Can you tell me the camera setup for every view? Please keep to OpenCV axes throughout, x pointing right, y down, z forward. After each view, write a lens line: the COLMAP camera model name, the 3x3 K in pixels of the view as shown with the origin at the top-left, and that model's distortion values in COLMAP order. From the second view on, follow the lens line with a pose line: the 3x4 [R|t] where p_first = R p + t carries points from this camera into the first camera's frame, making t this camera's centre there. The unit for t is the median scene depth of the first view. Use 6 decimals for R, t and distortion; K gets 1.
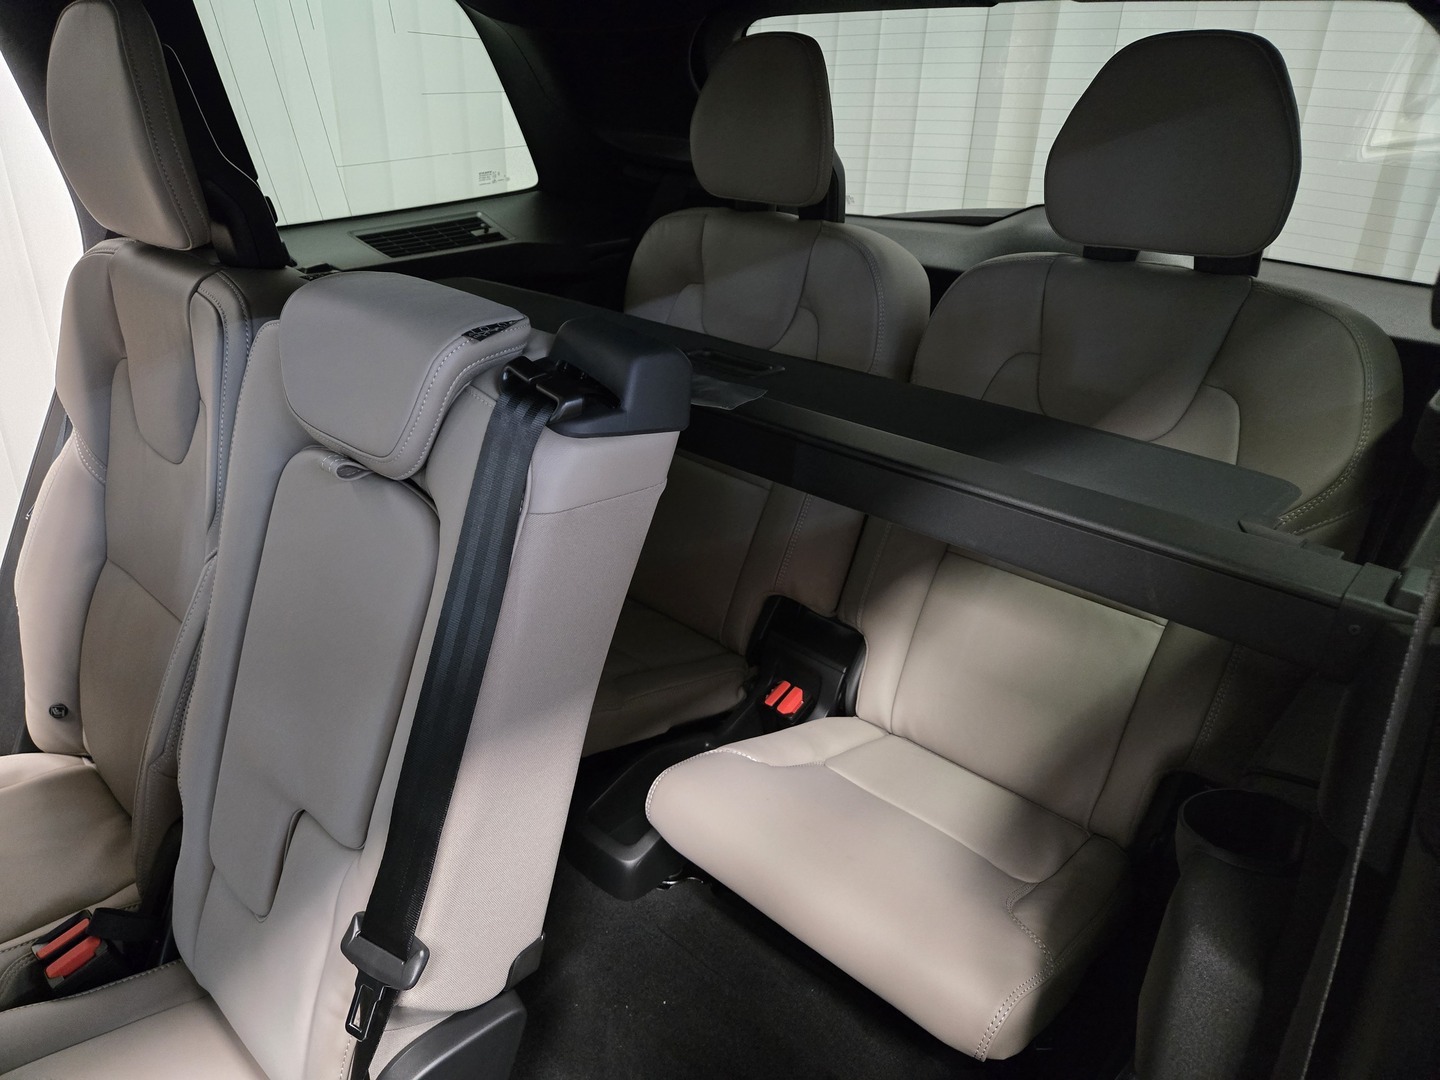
lens RADIAL K [[948.4, 0, 721.6], [0, 948.4, 522.8], [0, 0, 1]] dist [0.076689, -0.056895]
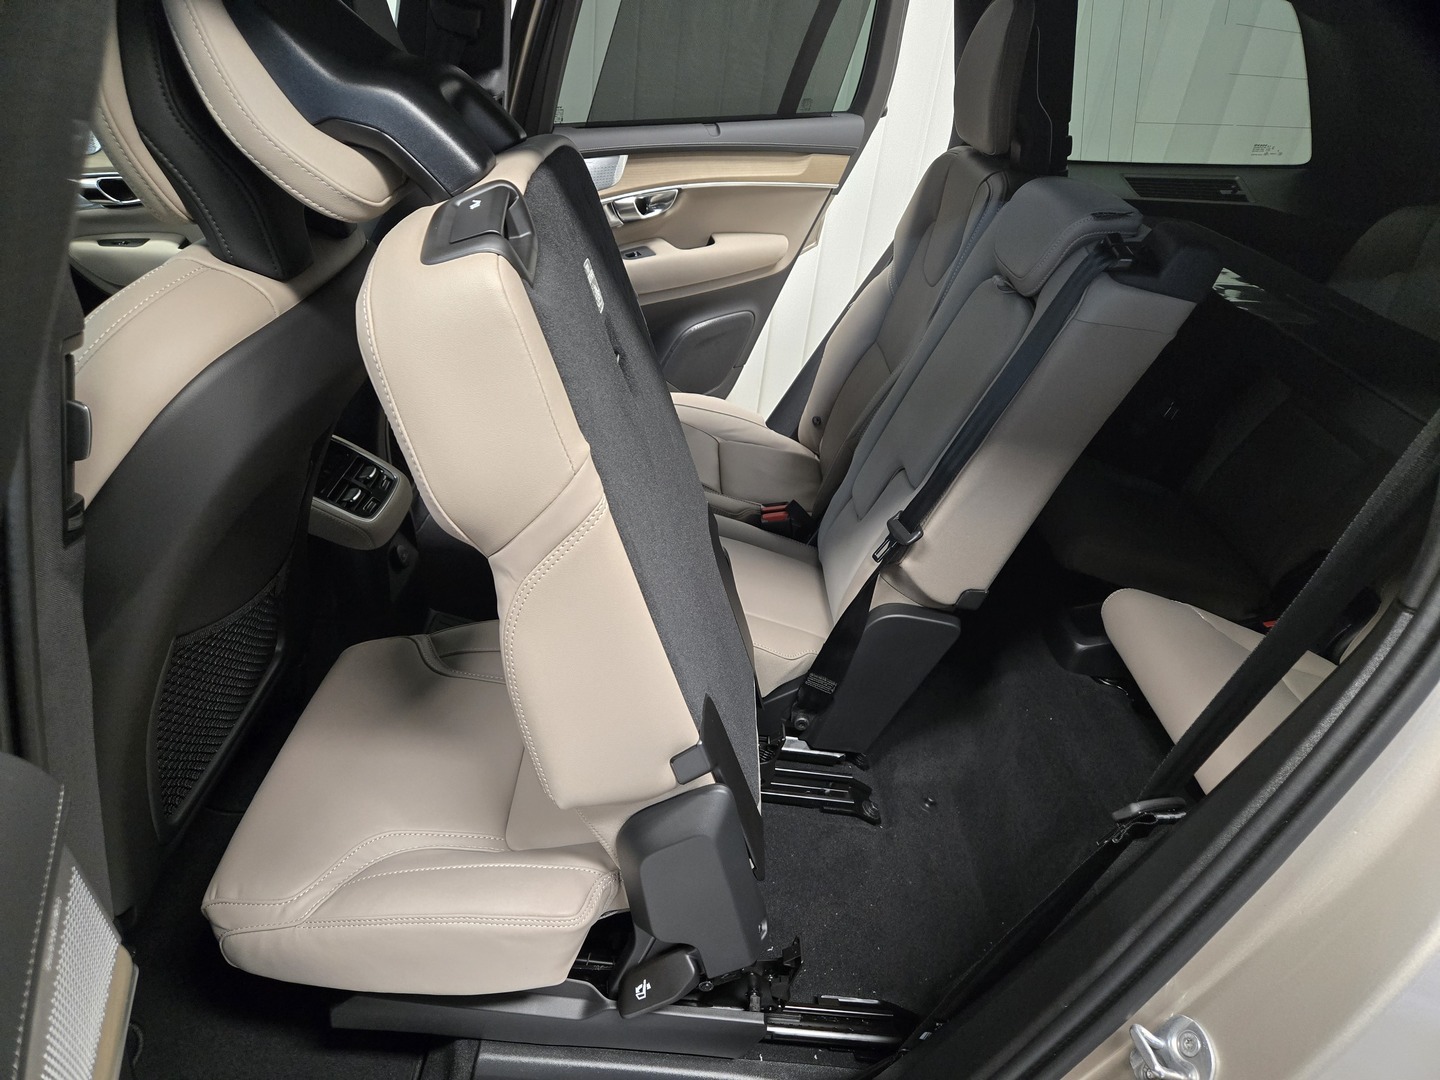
lens RADIAL K [[977.6, 0, 719.7], [0, 977.6, 518.5], [0, 0, 1]] dist [0.065439, -0.054576]
pose [[0.676467, 0.389216, -0.625223, 0.407413], [-0.381676, 0.911316, 0.154357, 0.190245], [0.629854, 0.134215, 0.765030, -0.468285]]
